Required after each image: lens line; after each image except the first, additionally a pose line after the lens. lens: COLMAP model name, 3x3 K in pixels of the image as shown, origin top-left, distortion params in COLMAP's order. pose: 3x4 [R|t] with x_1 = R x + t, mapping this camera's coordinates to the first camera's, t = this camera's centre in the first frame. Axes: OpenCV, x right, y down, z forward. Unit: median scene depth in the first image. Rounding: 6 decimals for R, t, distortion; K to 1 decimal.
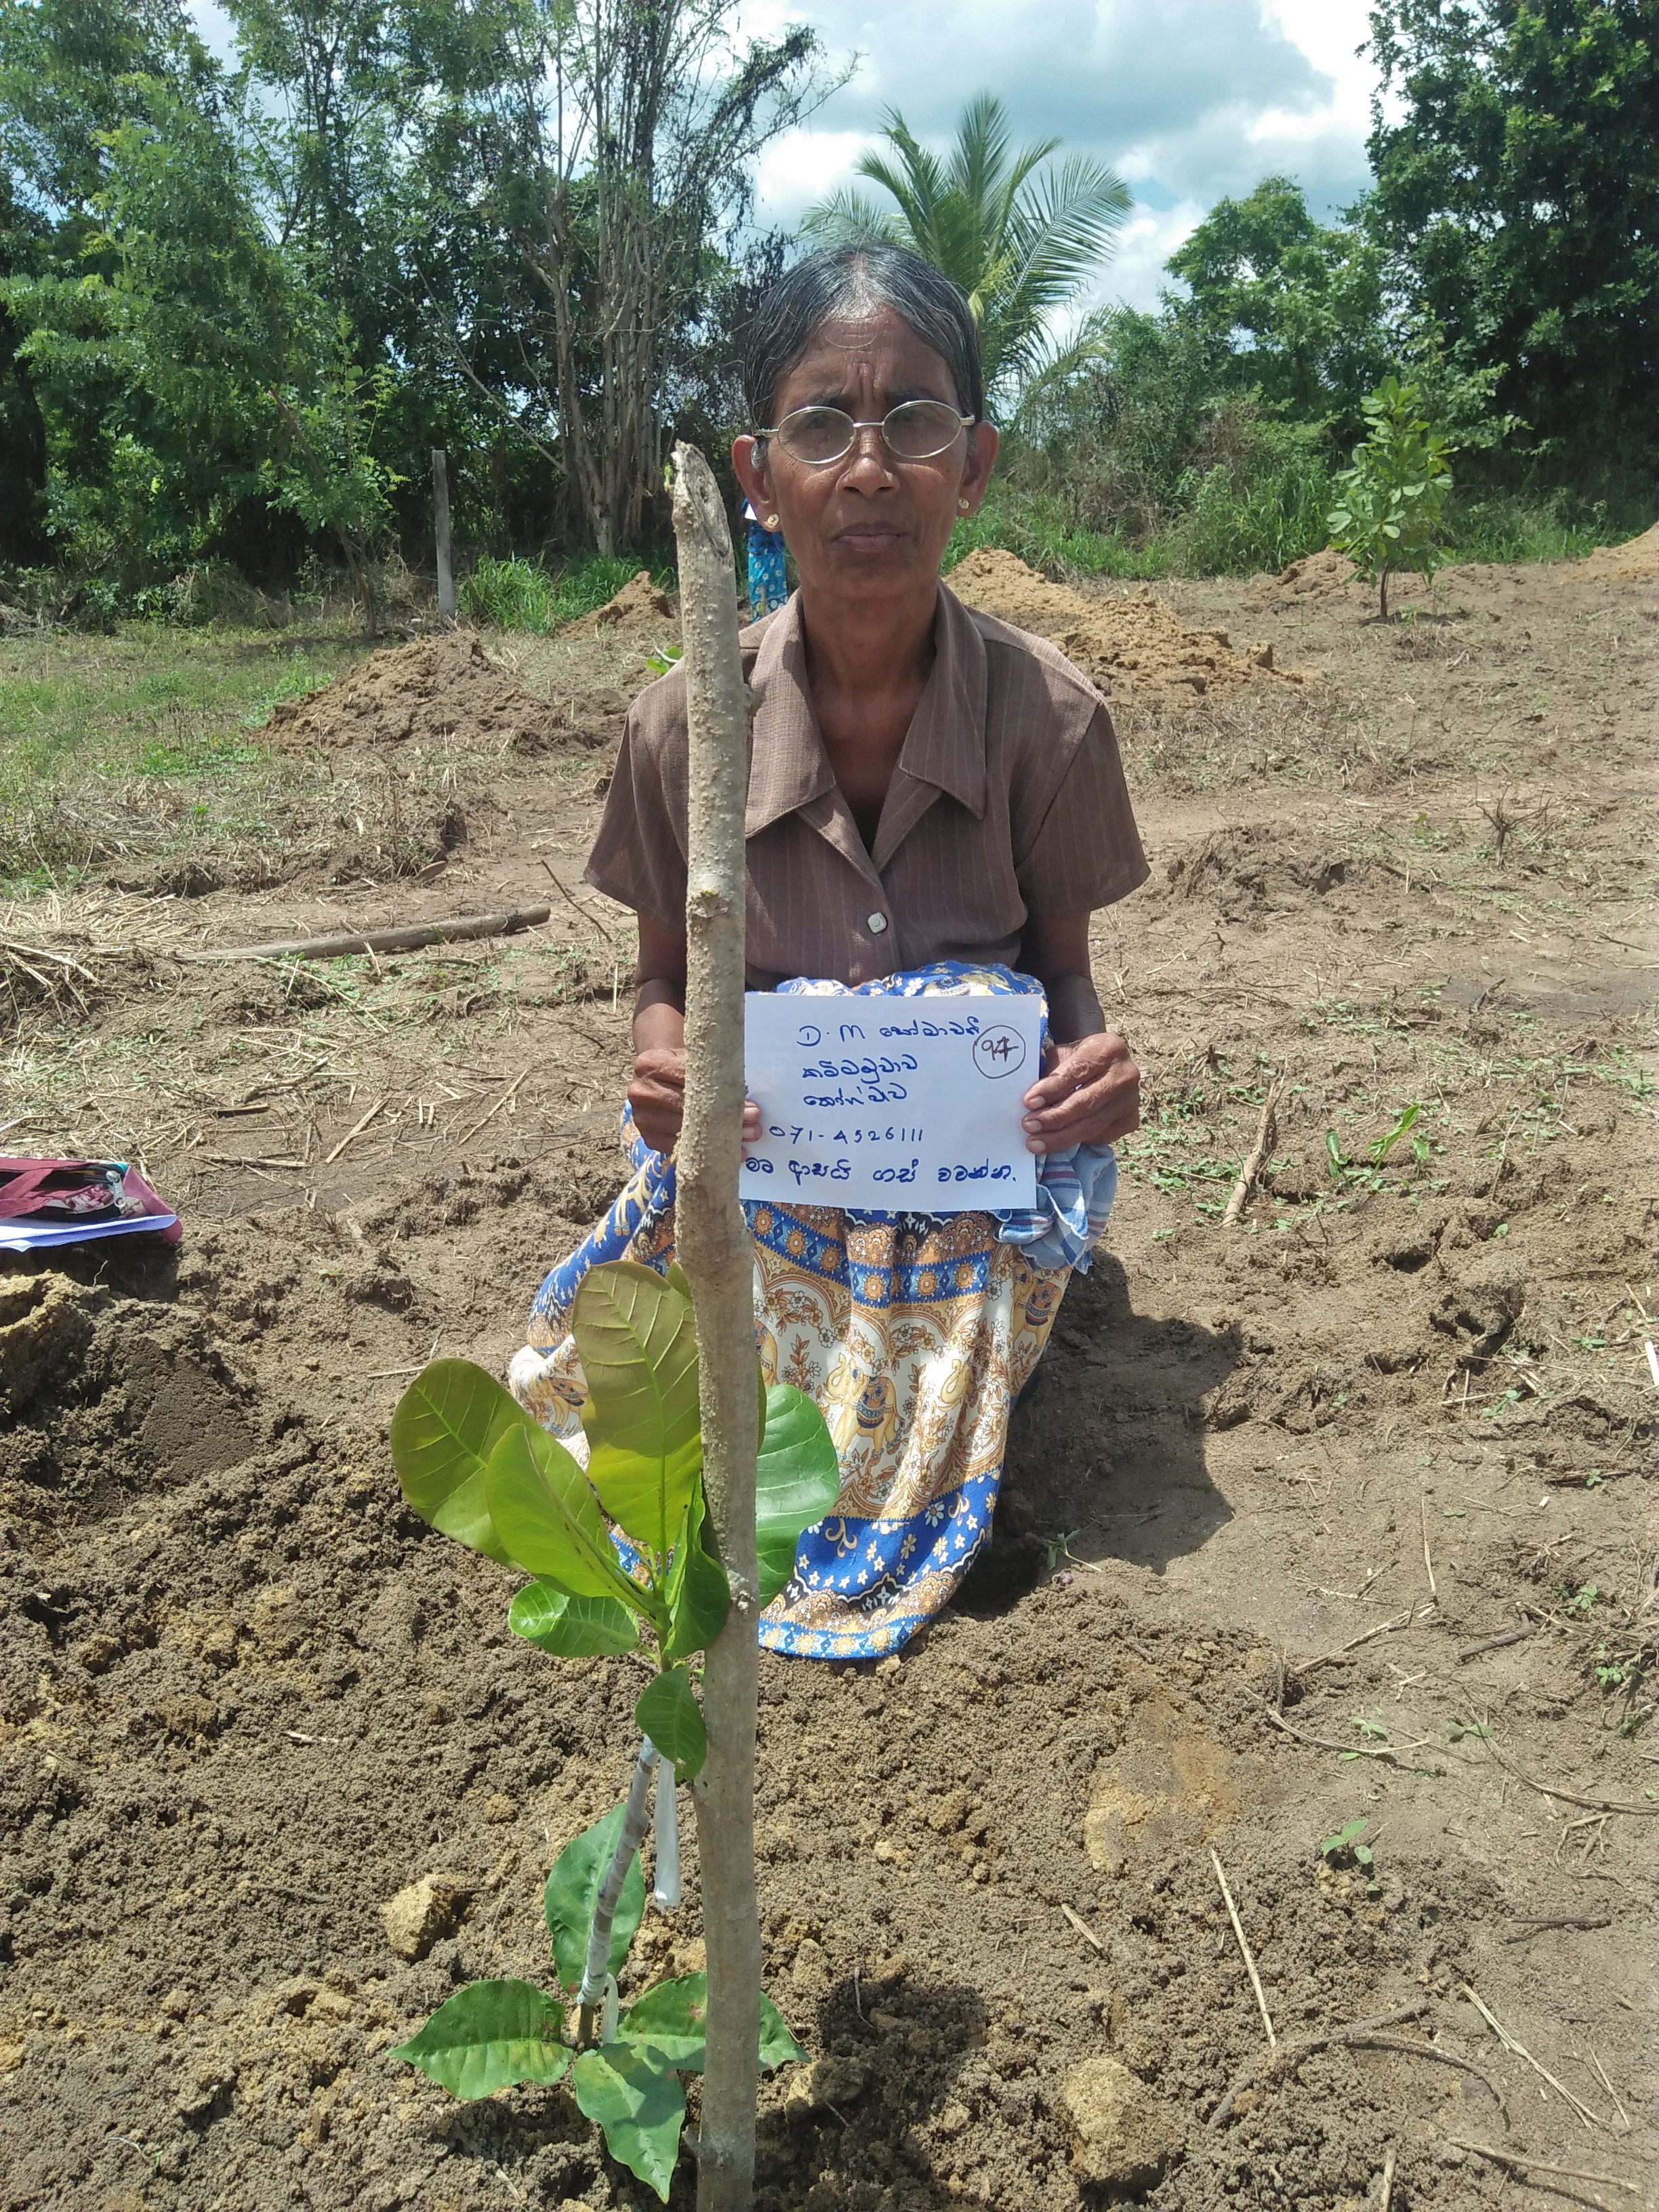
lens RADIAL K [[1744.6, 0, 829.5], [0, 1744.6, 1106.0], [0, 0, 1]] dist [0.003326, 0.006024]
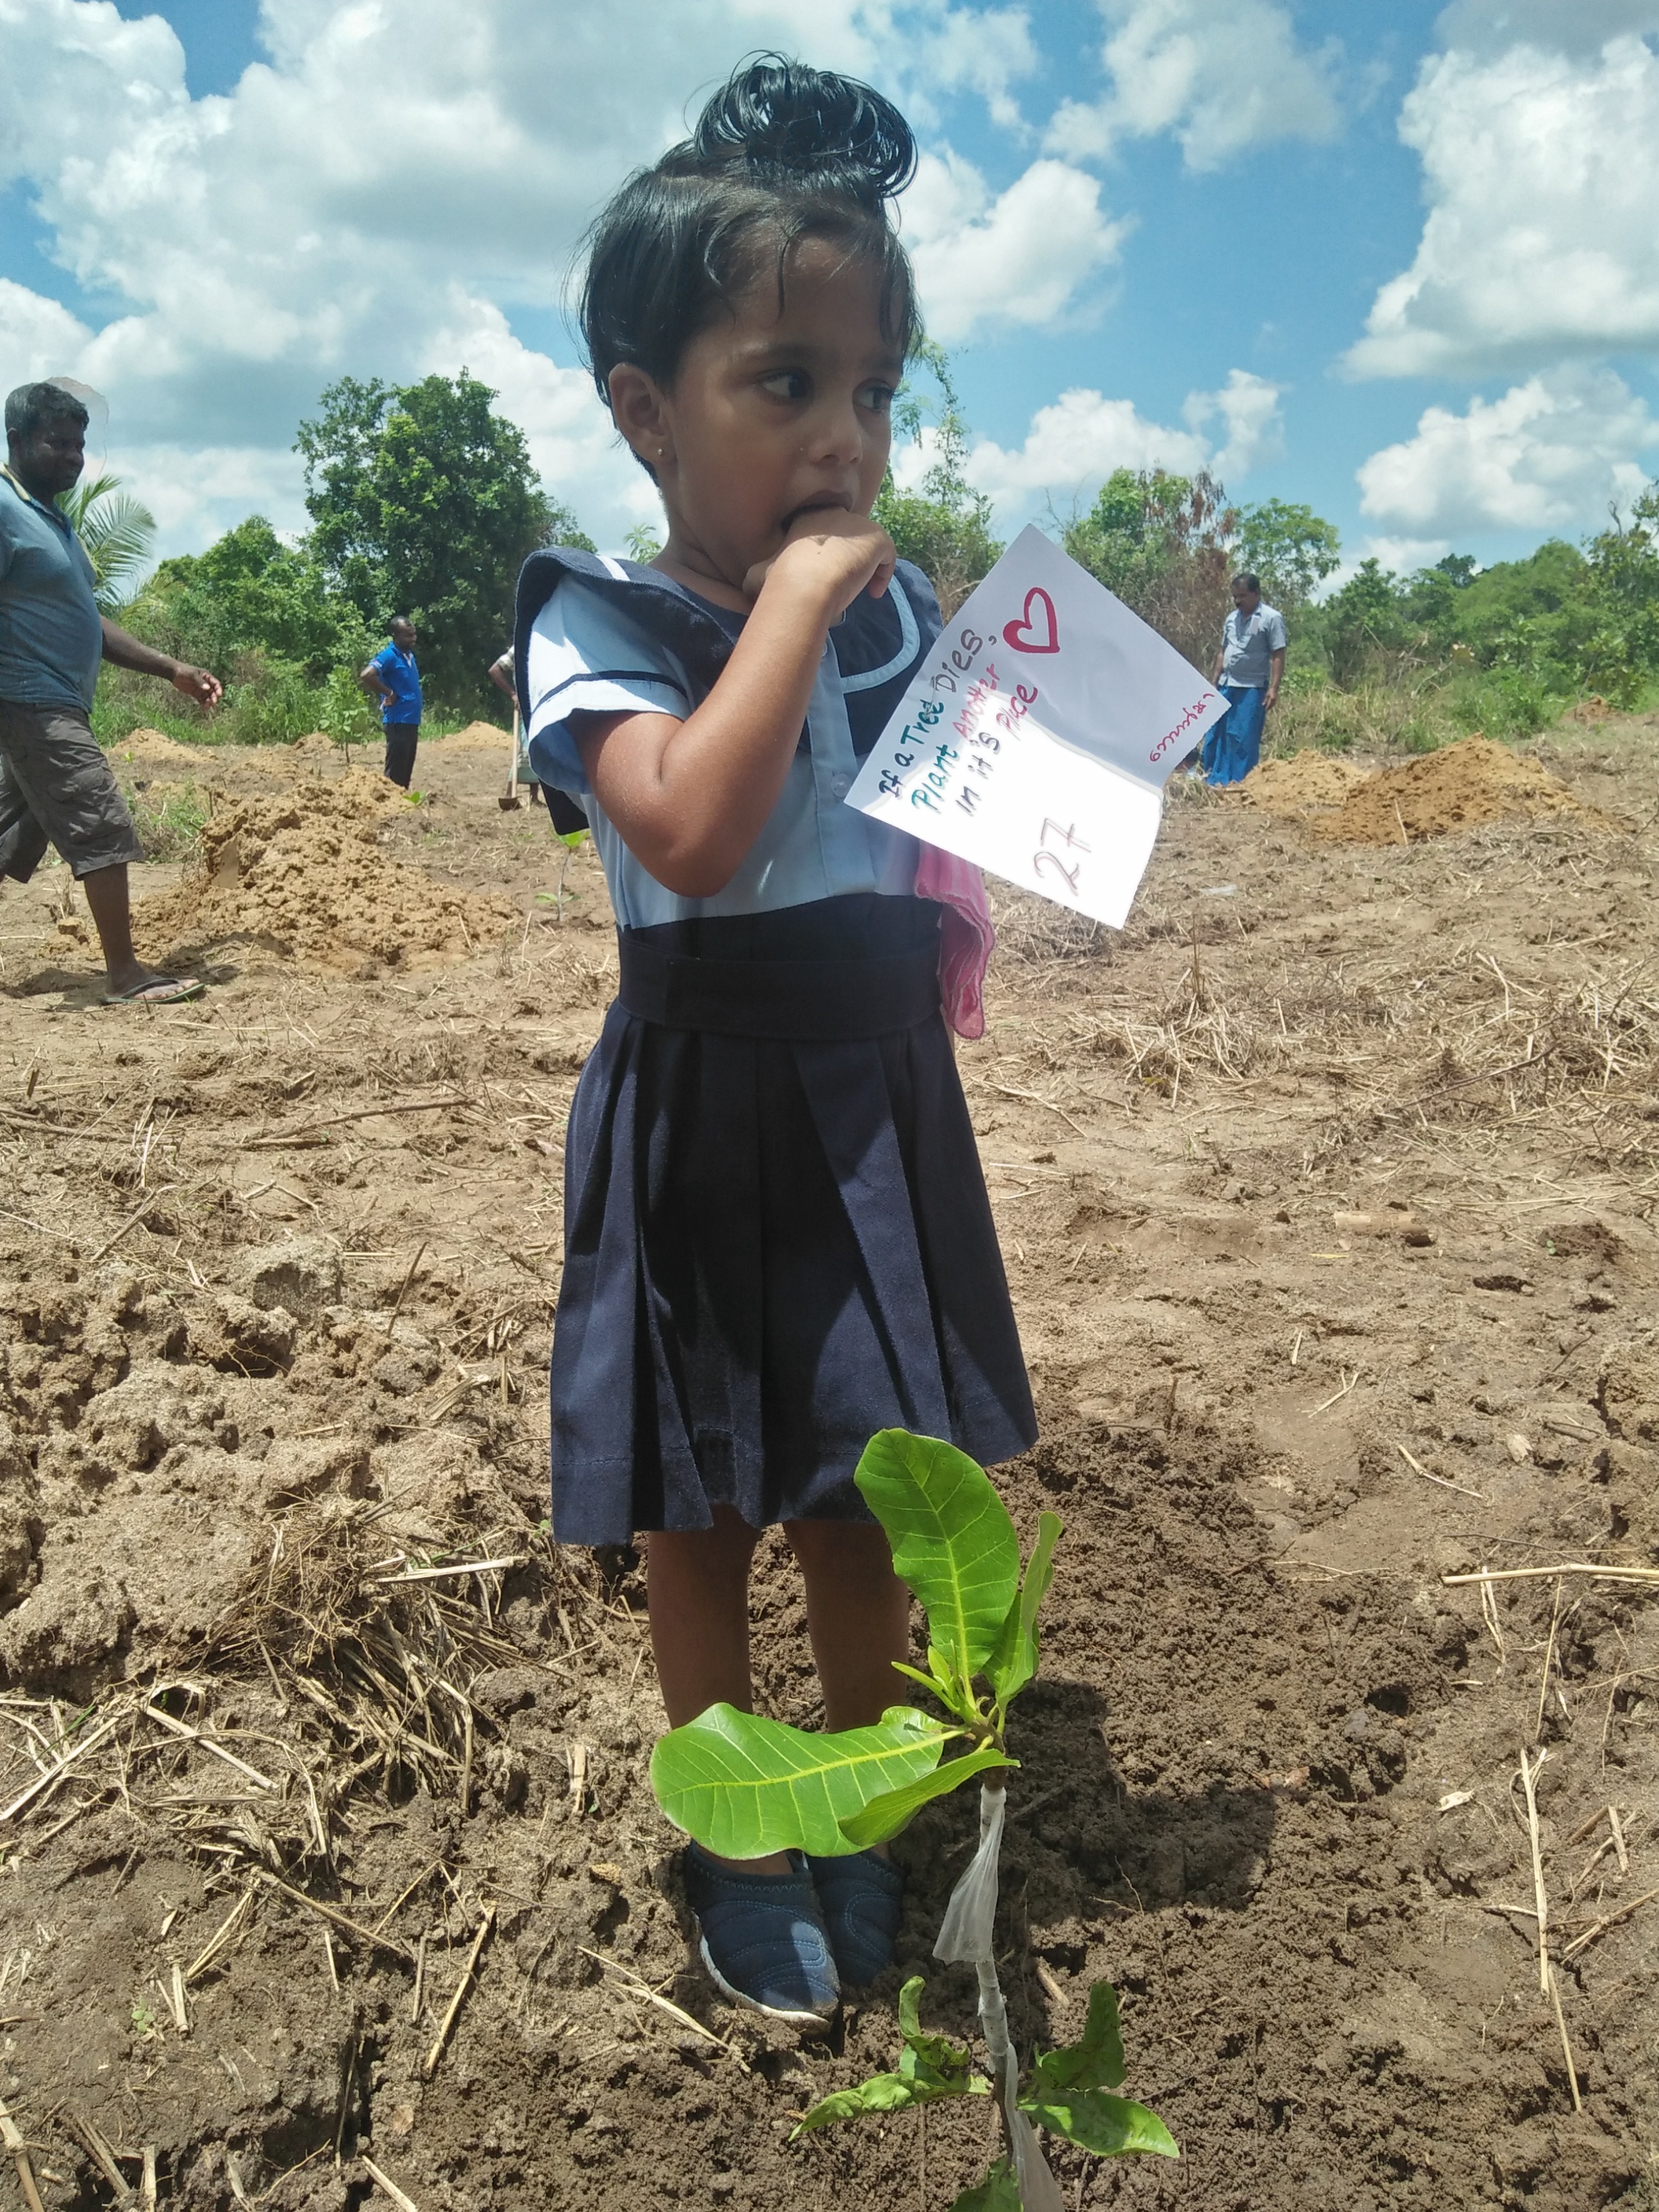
lens RADIAL K [[1805.6, 0, 829.5], [0, 1805.6, 1106.0], [0, 0, 1]] dist [0.072745, -0.129264]
pose [[0.853881, -0.087977, 0.512978, -0.253297], [0.138428, 0.988499, -0.060891, 0.247721], [-0.501721, 0.123004, 0.856239, -0.813346]]
